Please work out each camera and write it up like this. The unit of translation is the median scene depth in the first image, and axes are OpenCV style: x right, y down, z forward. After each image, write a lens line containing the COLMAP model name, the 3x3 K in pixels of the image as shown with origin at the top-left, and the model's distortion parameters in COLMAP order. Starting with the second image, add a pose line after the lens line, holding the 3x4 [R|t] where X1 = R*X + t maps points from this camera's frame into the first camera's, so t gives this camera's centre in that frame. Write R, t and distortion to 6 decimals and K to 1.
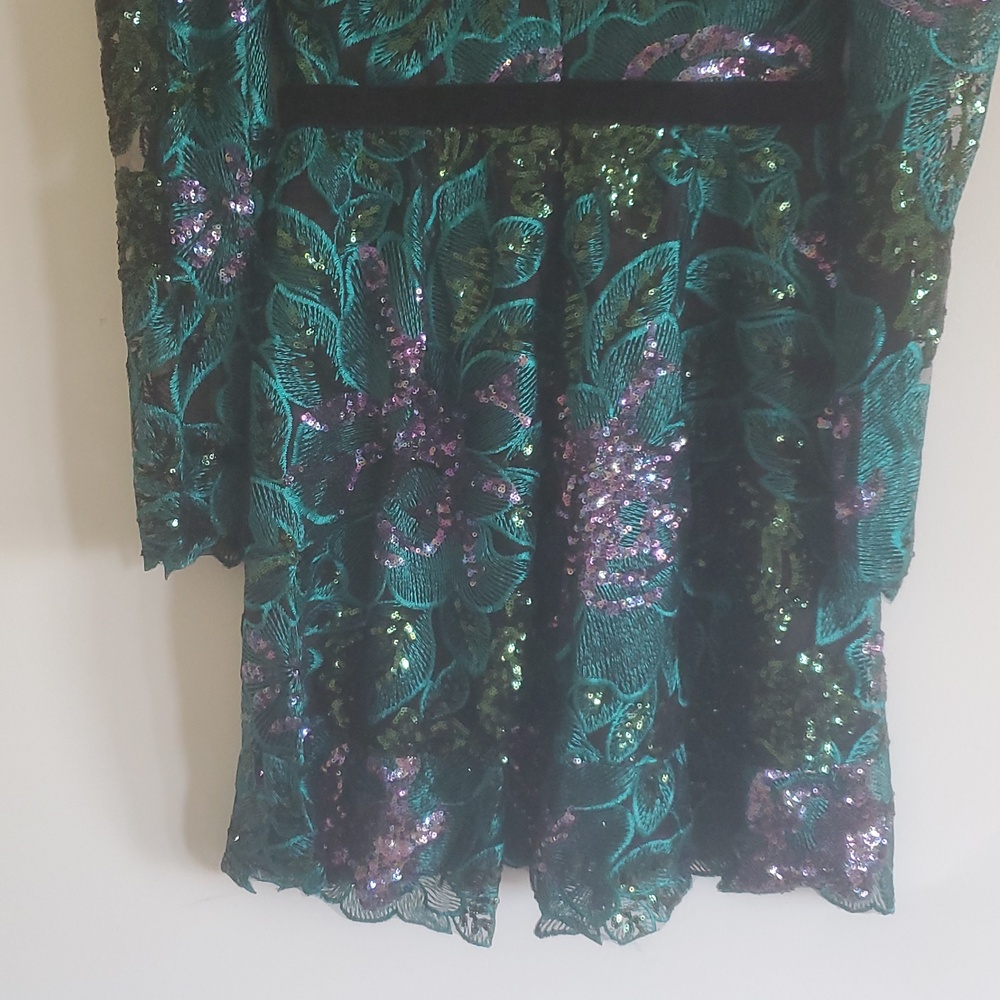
lens RADIAL K [[1451.4, 0, 493.4], [0, 1451.4, 488.6], [0, 0, 1]] dist [0.181711, 0.000000]
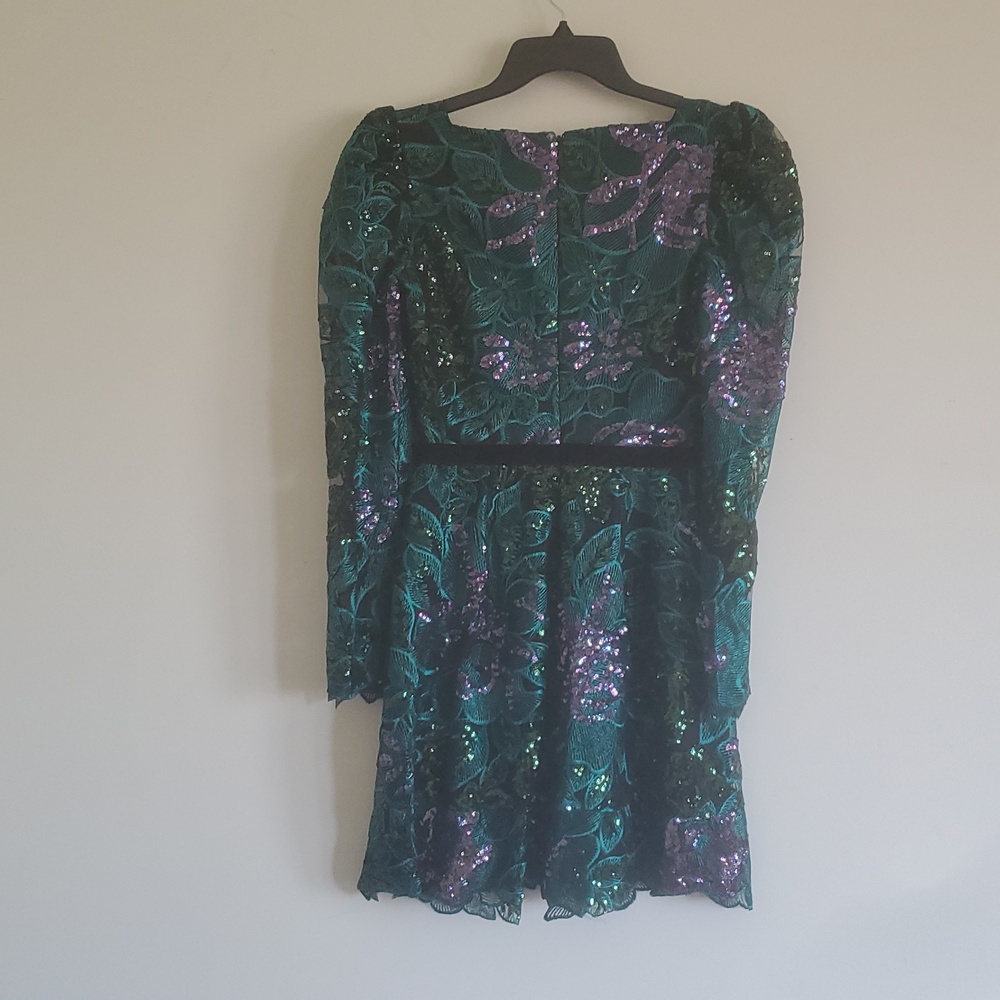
lens RADIAL K [[1451.4, 0, 502.6], [0, 1451.4, 499.0], [0, 0, 1]] dist [0.181711, 0.000000]
pose [[0.999954, 0.009503, 0.000839, -0.029230], [-0.009264, 0.988244, -0.152607, 0.086879], [-0.002279, 0.152592, 0.988287, -0.847925]]
